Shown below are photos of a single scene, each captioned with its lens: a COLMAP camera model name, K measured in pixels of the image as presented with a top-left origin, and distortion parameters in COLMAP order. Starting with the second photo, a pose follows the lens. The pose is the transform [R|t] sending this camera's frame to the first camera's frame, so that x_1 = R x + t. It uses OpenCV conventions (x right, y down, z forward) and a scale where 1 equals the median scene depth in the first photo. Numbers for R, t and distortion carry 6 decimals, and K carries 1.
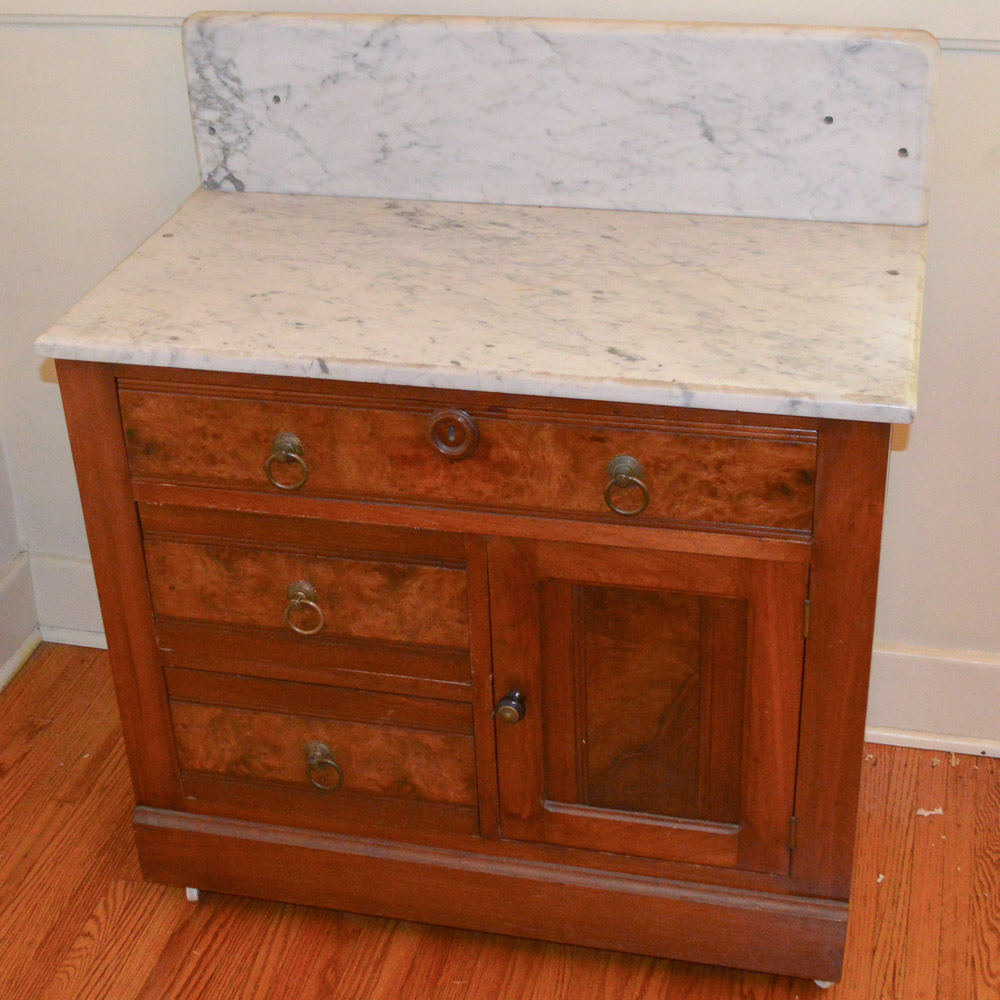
lens RADIAL K [[1724.3, 0, 468.7], [0, 1724.3, 458.4], [0, 0, 1]] dist [-0.080686, 0.000000]
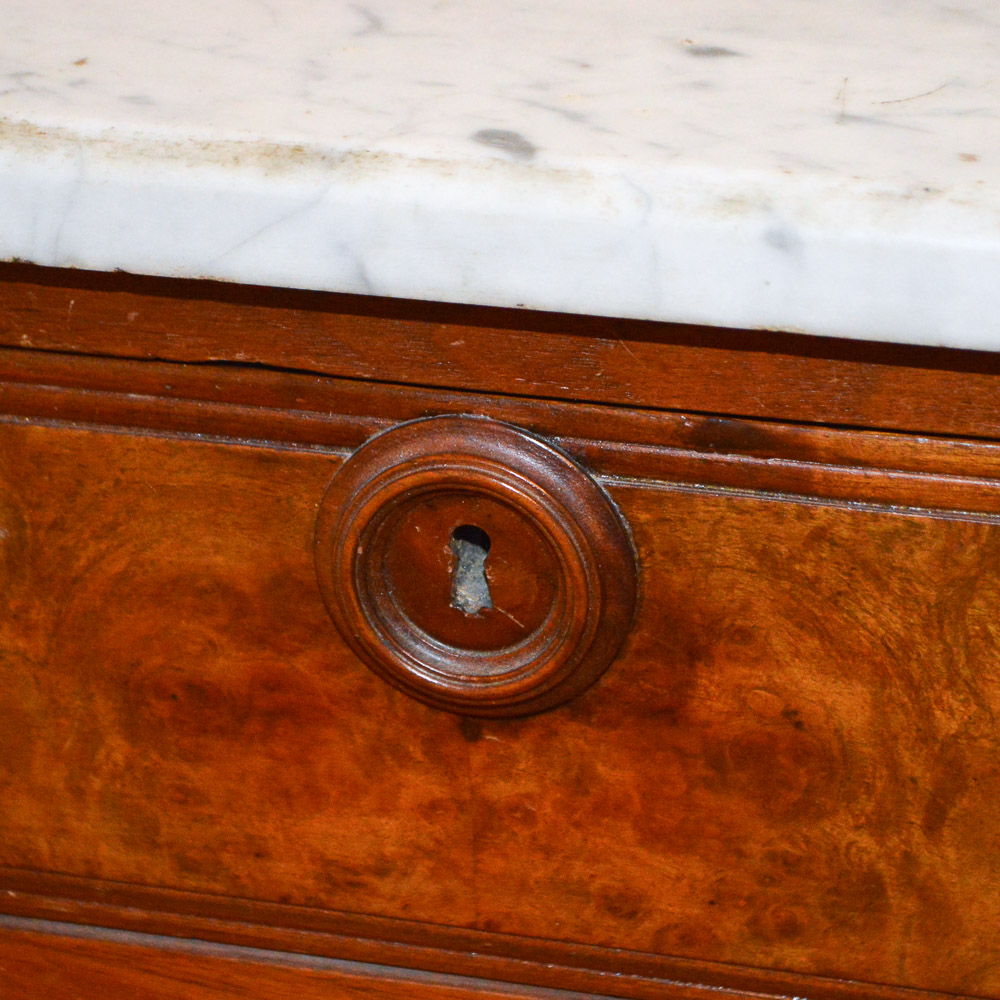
lens RADIAL K [[3046.5, 0, 500.4], [0, 3046.5, 500.5], [0, 0, 1]] dist [-0.003897, 0.000000]
pose [[0.999867, 0.015869, 0.003697, -0.007828], [-0.015905, 0.999823, 0.010074, -0.023118], [-0.003537, -0.010131, 0.999942, 0.662625]]
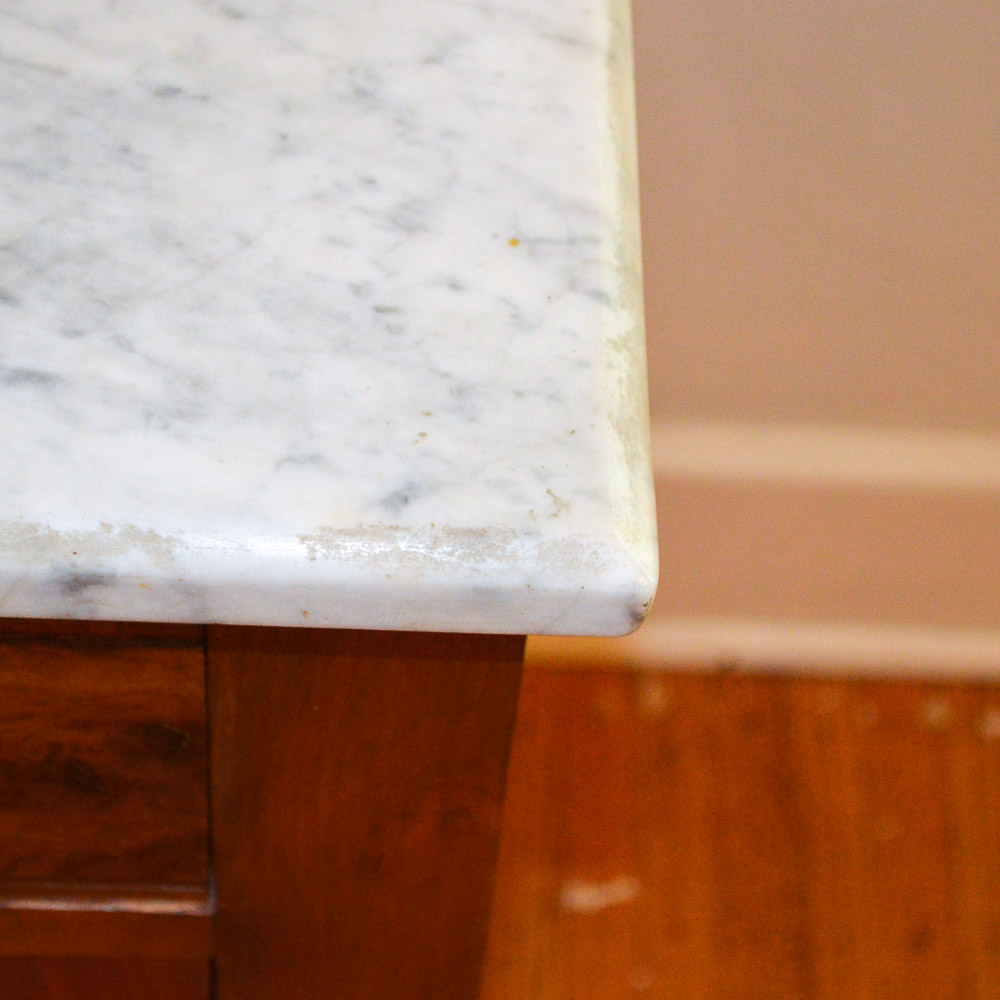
lens RADIAL K [[2958.3, 0, 499.2], [0, 2958.3, 502.0], [0, 0, 1]] dist [0.010044, 0.000000]
pose [[0.961005, -0.138849, 0.239144, 0.135259], [0.027631, 0.908690, 0.416556, -0.163782], [-0.275146, -0.393705, 0.877092, 0.595185]]
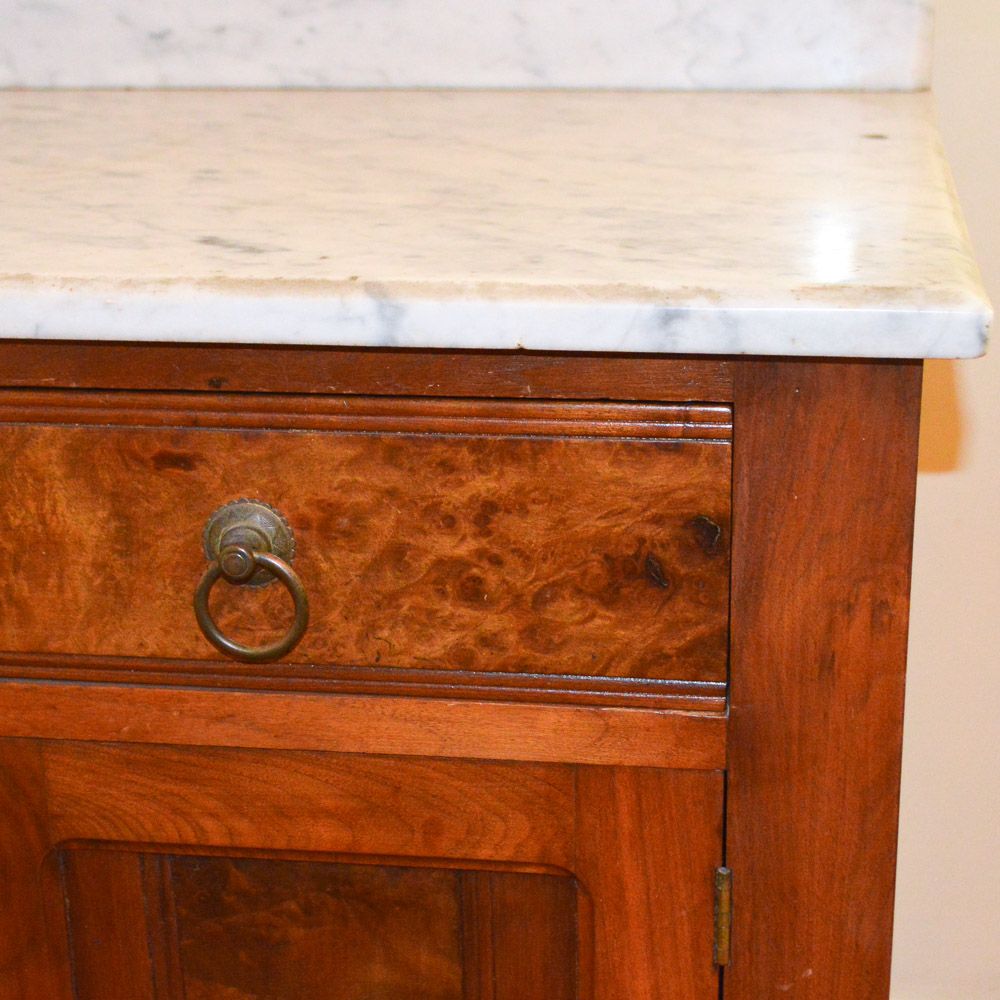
lens RADIAL K [[2072.4, 0, 488.1], [0, 2072.4, 517.1], [0, 0, 1]] dist [-0.027359, 0.000000]
pose [[0.994613, -0.013199, 0.102816, 0.090144], [0.028435, 0.988554, -0.148164, 0.067607], [-0.099684, 0.150289, 0.983604, 0.494915]]
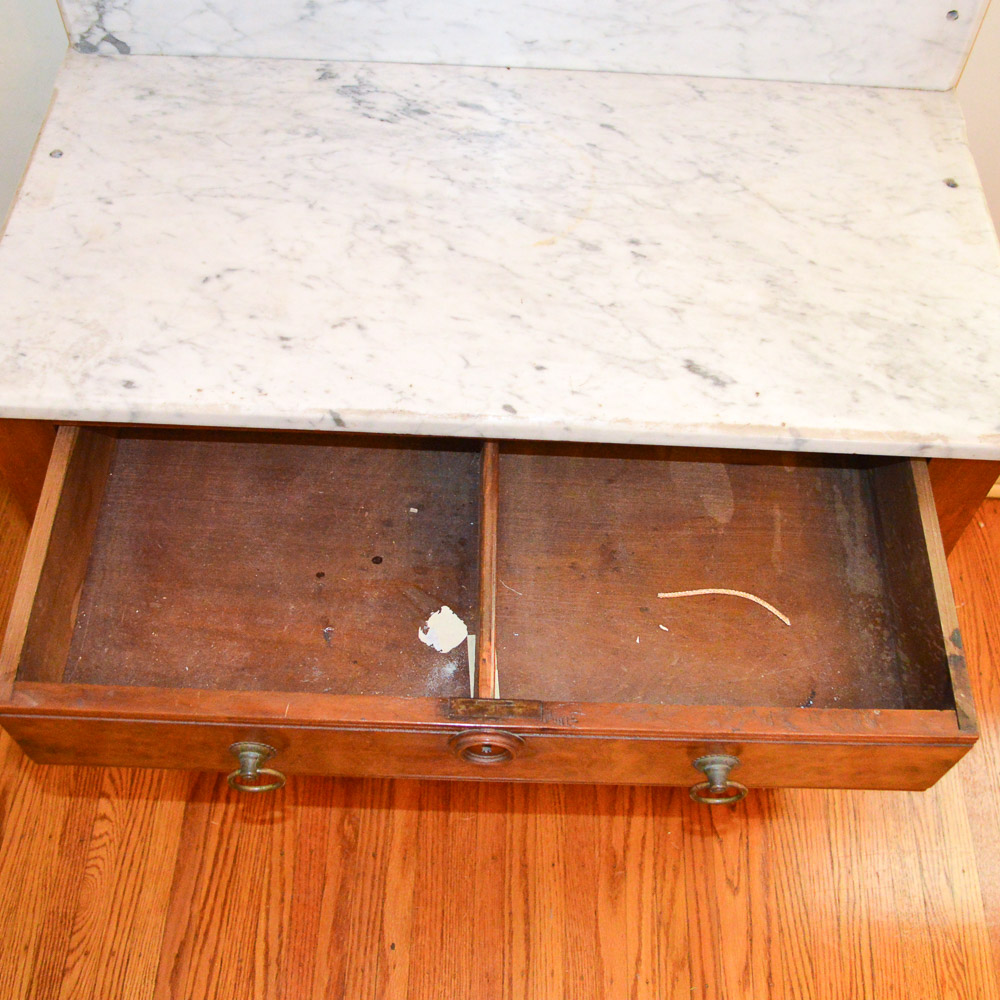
lens RADIAL K [[1219.0, 0, 491.9], [0, 1219.0, 505.0], [0, 0, 1]] dist [-0.081033, 0.000000]
pose [[0.972998, -0.142579, 0.181512, -0.114737], [0.044896, 0.888287, 0.457090, -0.253245], [-0.226406, -0.436599, 0.870702, 0.452445]]
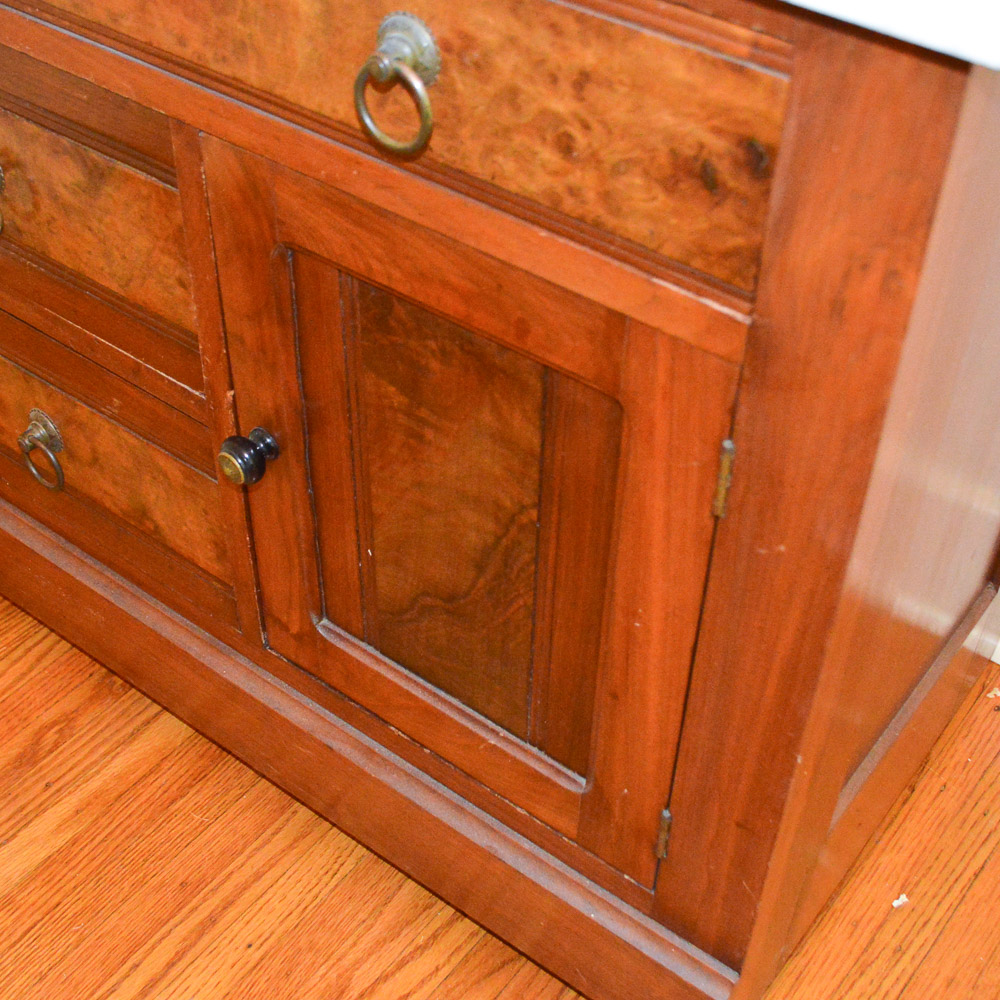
lens RADIAL K [[1499.4, 0, 493.6], [0, 1499.4, 509.0], [0, 0, 1]] dist [-0.067568, 0.000000]
pose [[0.917869, 0.312764, -0.244327, 0.228119], [-0.241965, 0.928956, 0.280166, 0.003662], [0.314595, -0.198037, 0.928338, 0.577956]]
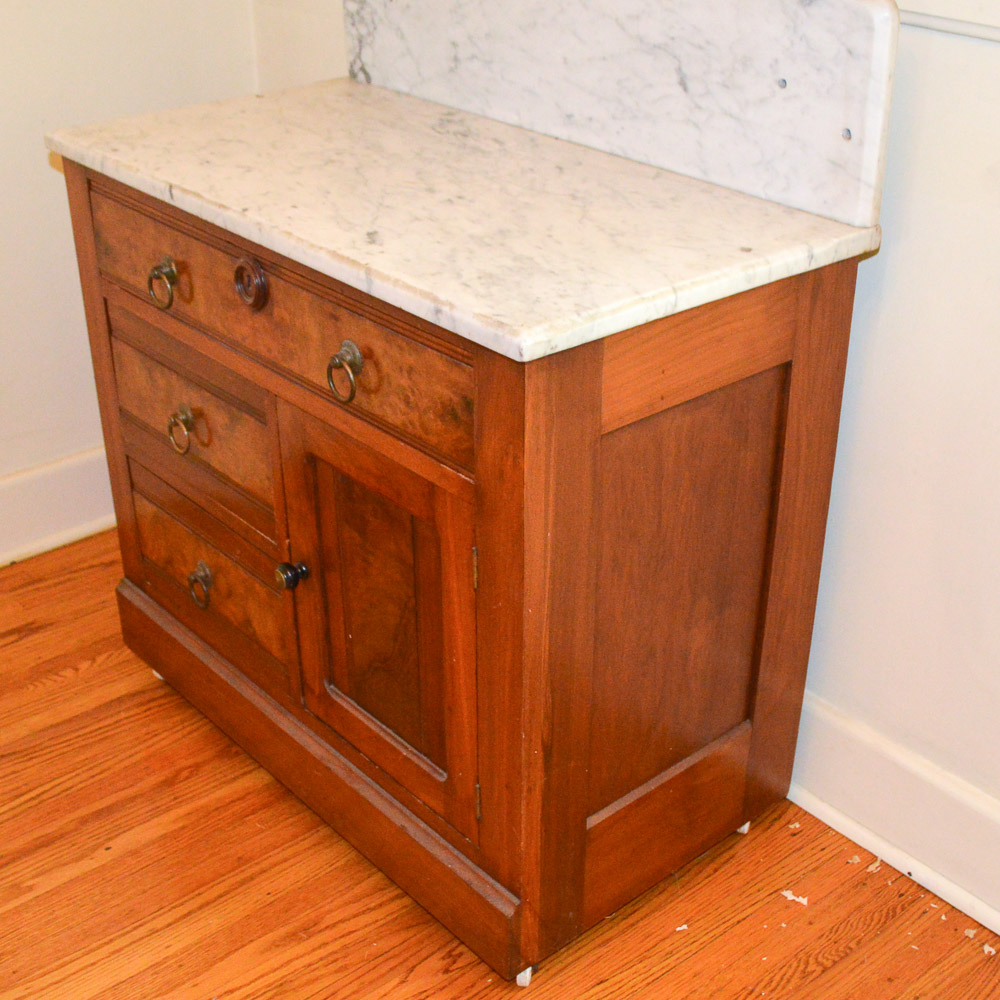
lens RADIAL K [[1438.0, 0, 529.0], [0, 1438.0, 545.2], [0, 0, 1]] dist [-0.081050, 0.000000]
pose [[0.825637, 0.325928, -0.460538, 0.544024], [-0.310955, 0.943969, 0.110587, -0.012312], [0.470777, 0.051902, 0.880724, 0.313693]]
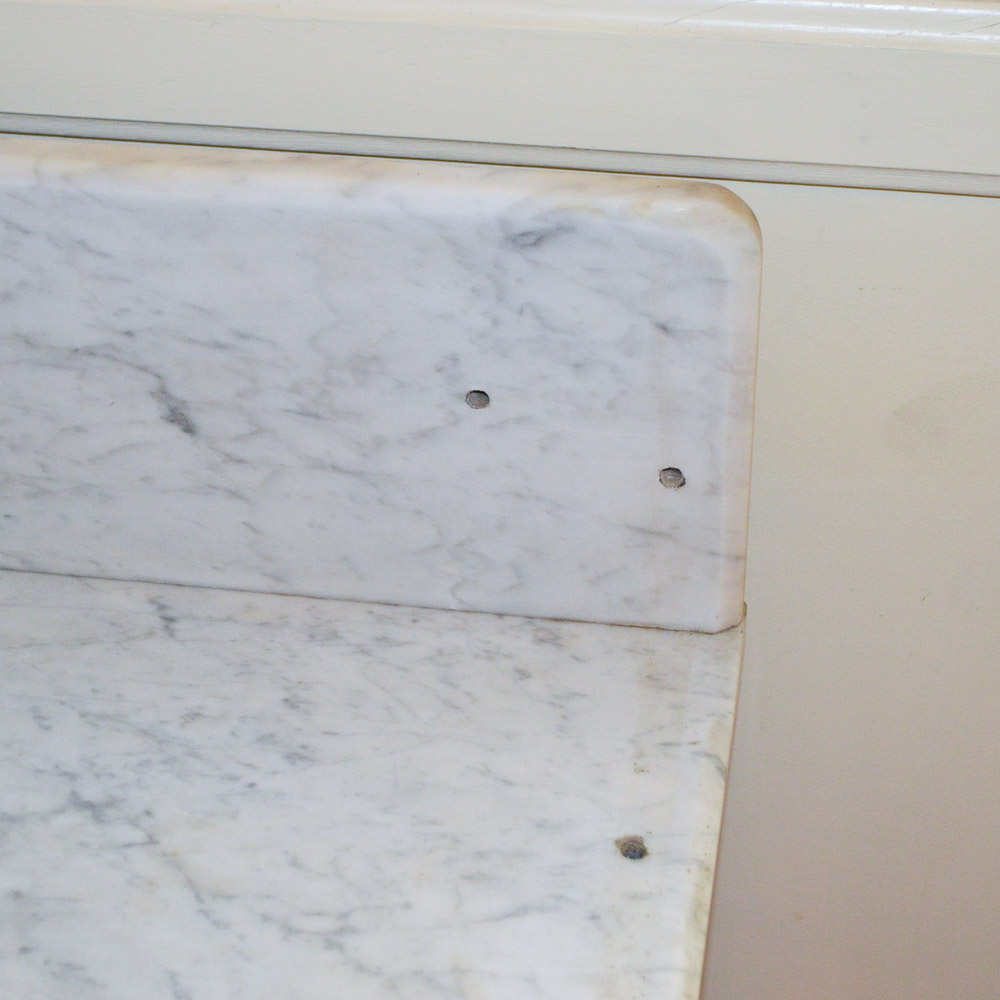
lens RADIAL K [[2350.5, 0, 491.9], [0, 2350.5, 510.4], [0, 0, 1]] dist [-0.023010, 0.000000]
pose [[0.995790, -0.037682, 0.083562, 0.176255], [0.025249, 0.989089, 0.145138, -0.260555], [-0.088119, -0.142417, 0.985877, 0.500378]]
